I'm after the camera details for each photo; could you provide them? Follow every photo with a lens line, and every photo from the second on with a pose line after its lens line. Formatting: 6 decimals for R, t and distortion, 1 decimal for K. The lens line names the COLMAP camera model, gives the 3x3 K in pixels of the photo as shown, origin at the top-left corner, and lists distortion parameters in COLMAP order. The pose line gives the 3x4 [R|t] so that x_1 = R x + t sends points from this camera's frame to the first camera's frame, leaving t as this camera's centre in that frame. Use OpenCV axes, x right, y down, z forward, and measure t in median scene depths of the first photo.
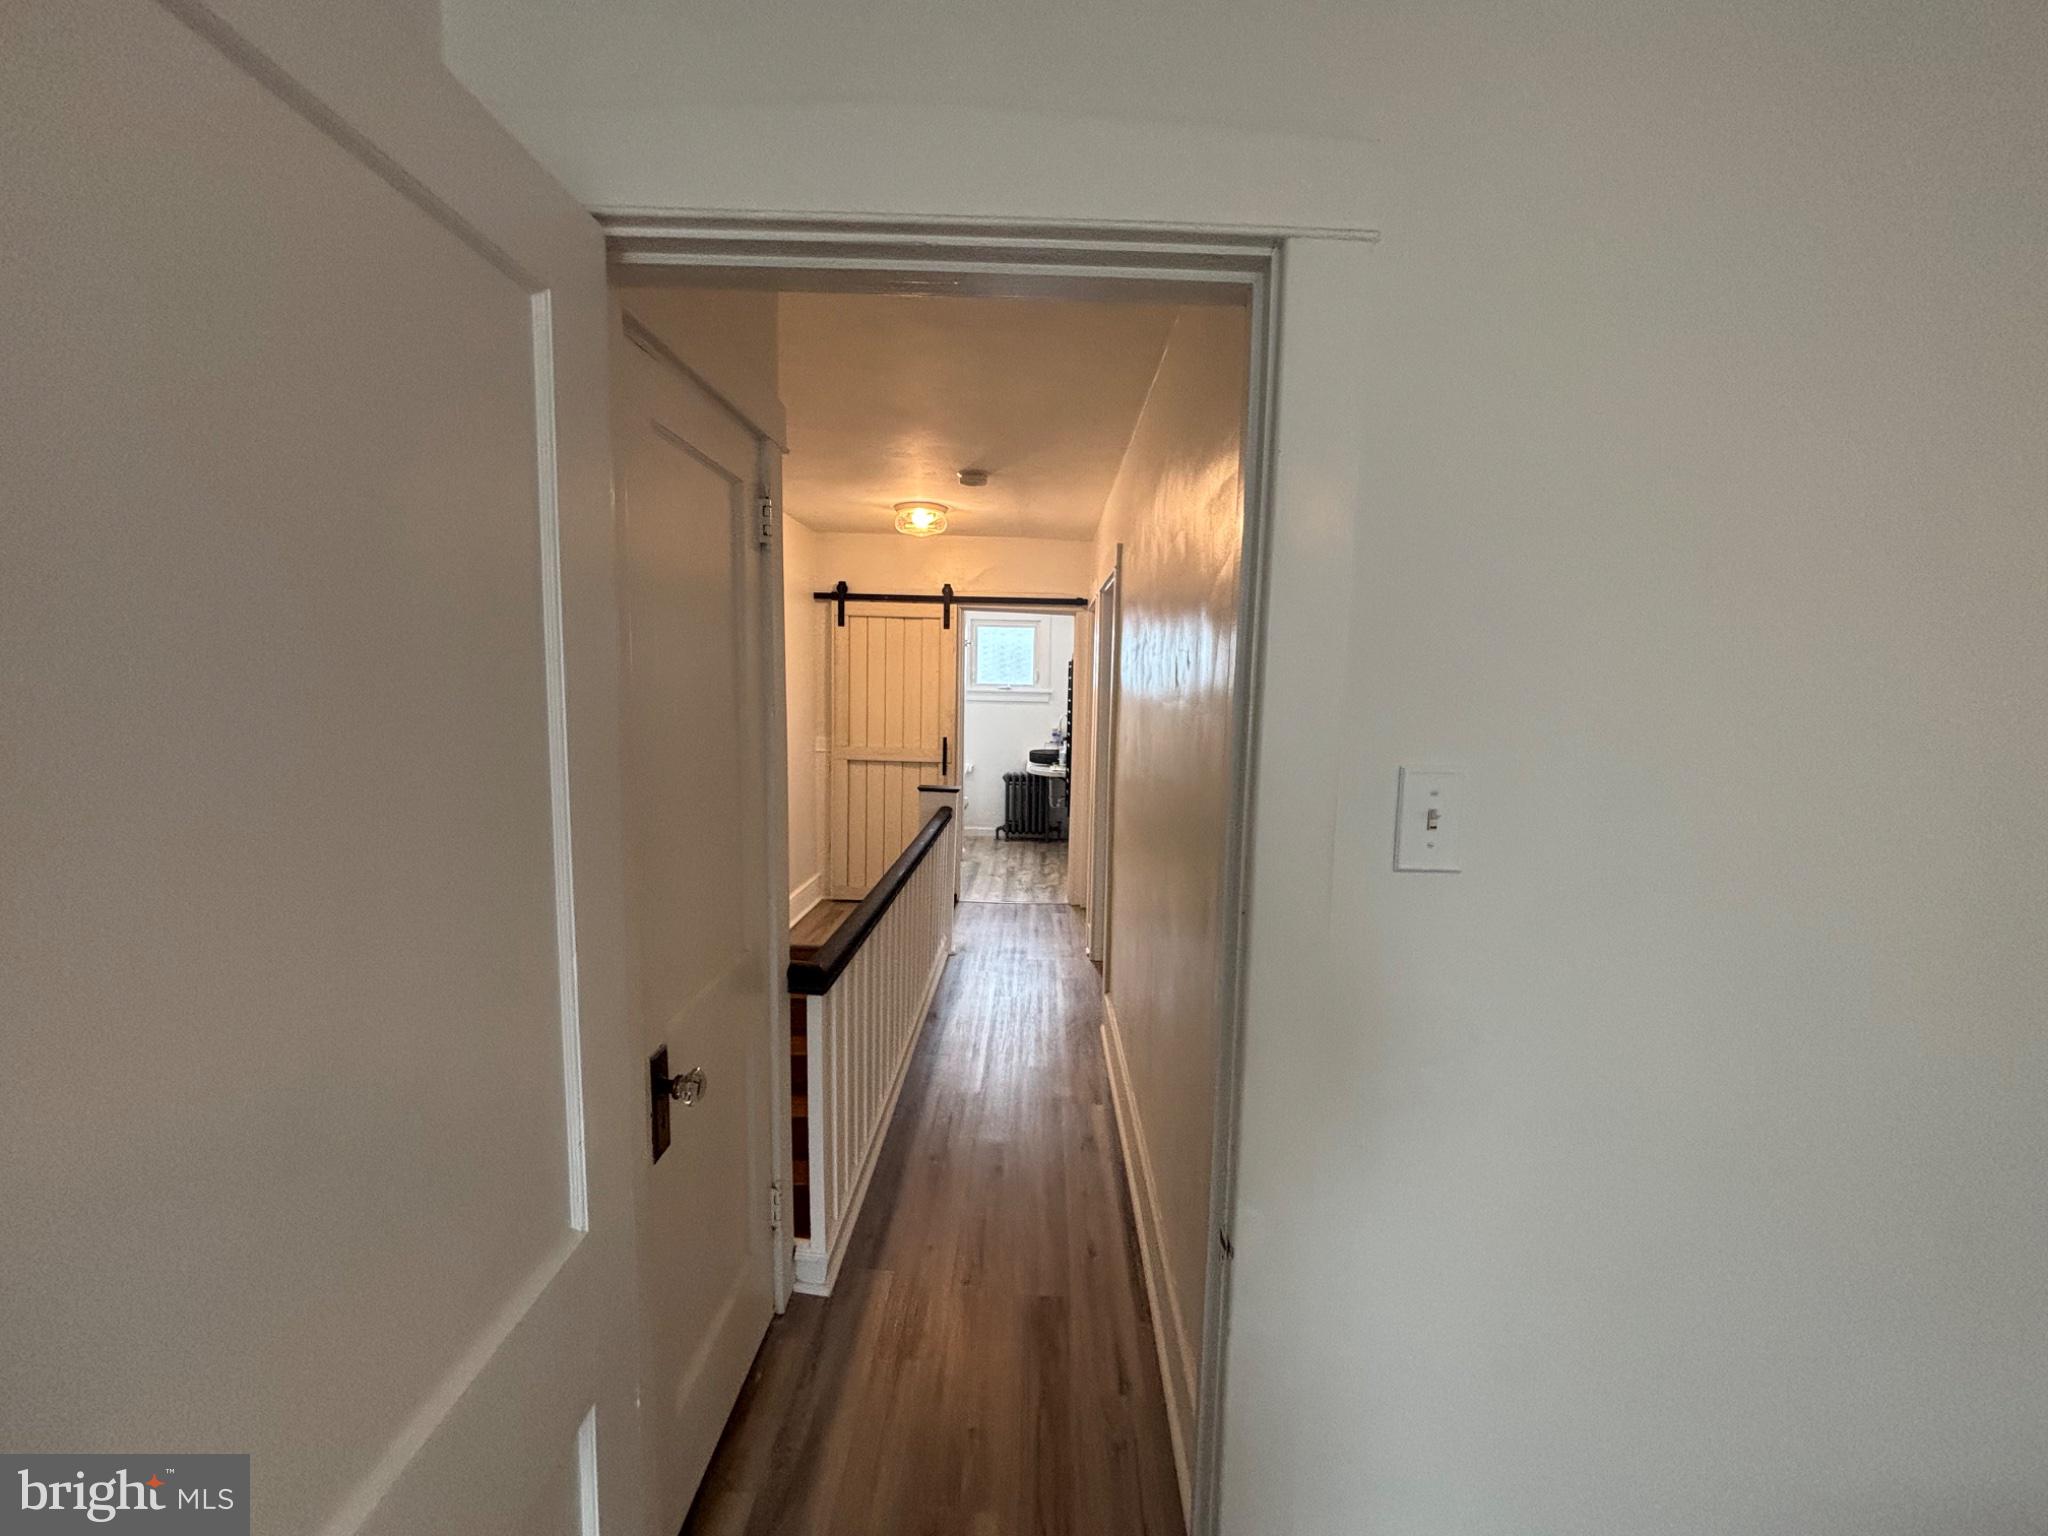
lens RADIAL K [[813.9, 0, 1029.7], [0, 813.9, 770.6], [0, 0, 1]] dist [-0.001688, -0.000406]
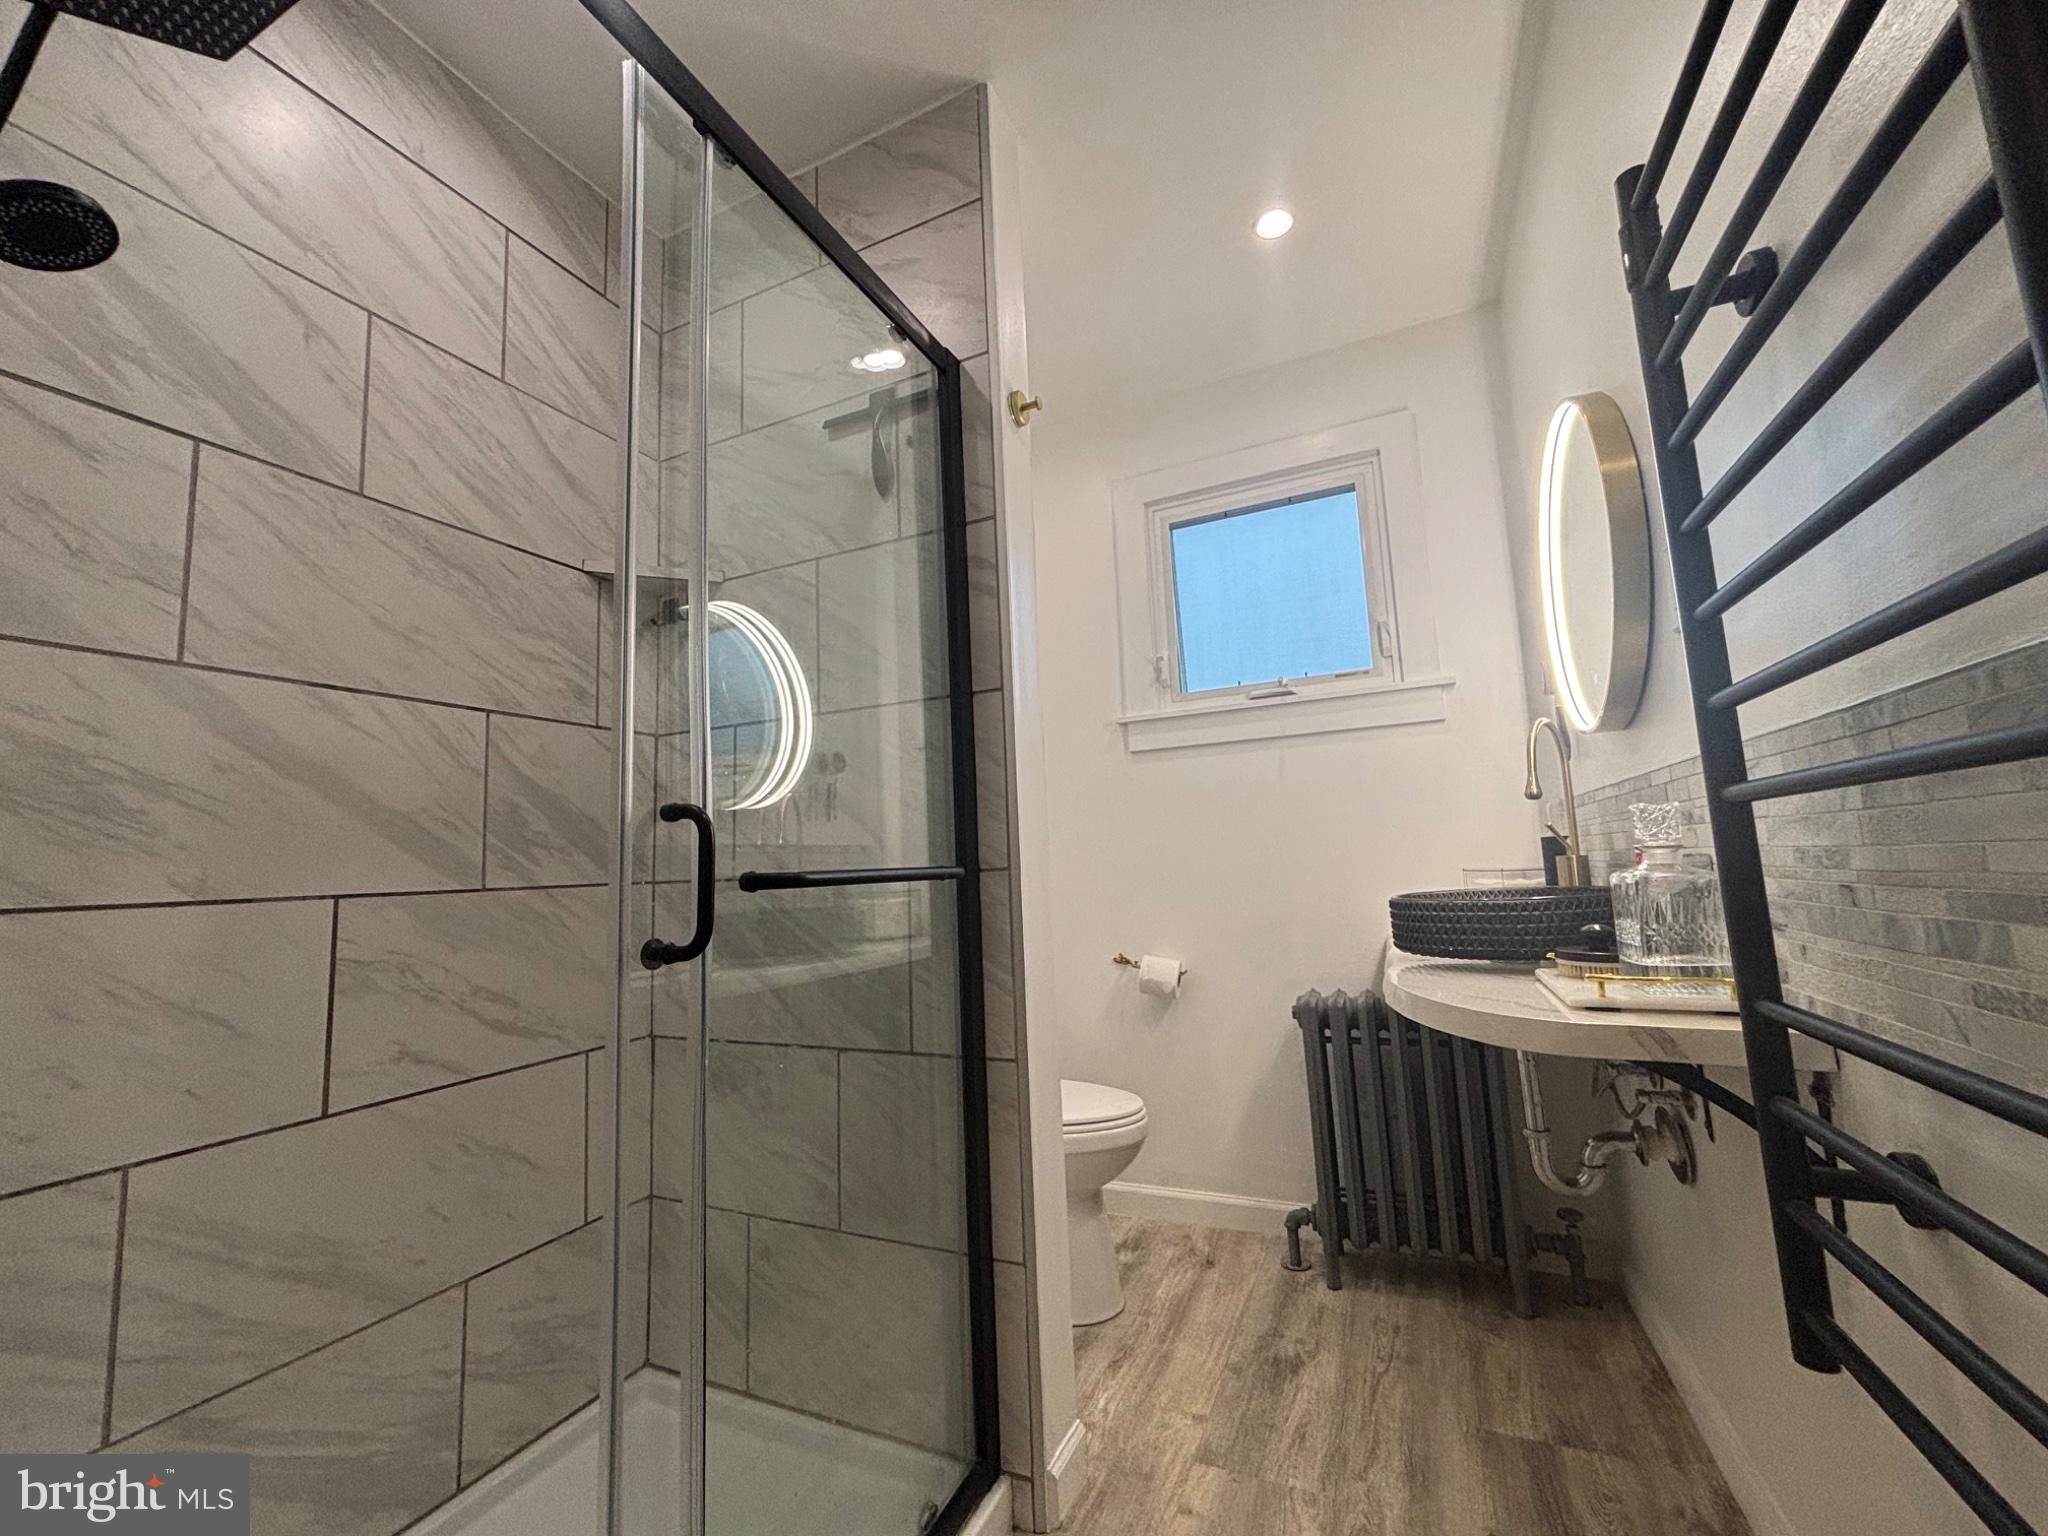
lens RADIAL K [[813.9, 0, 1015.8], [0, 813.9, 771.7], [0, 0, 1]] dist [-0.001688, -0.000406]
pose [[0.920131, -0.110592, -0.375671, -0.007889], [0.024992, 0.973923, -0.225496, -0.010243], [0.390813, 0.198097, 0.898901, 0.710202]]
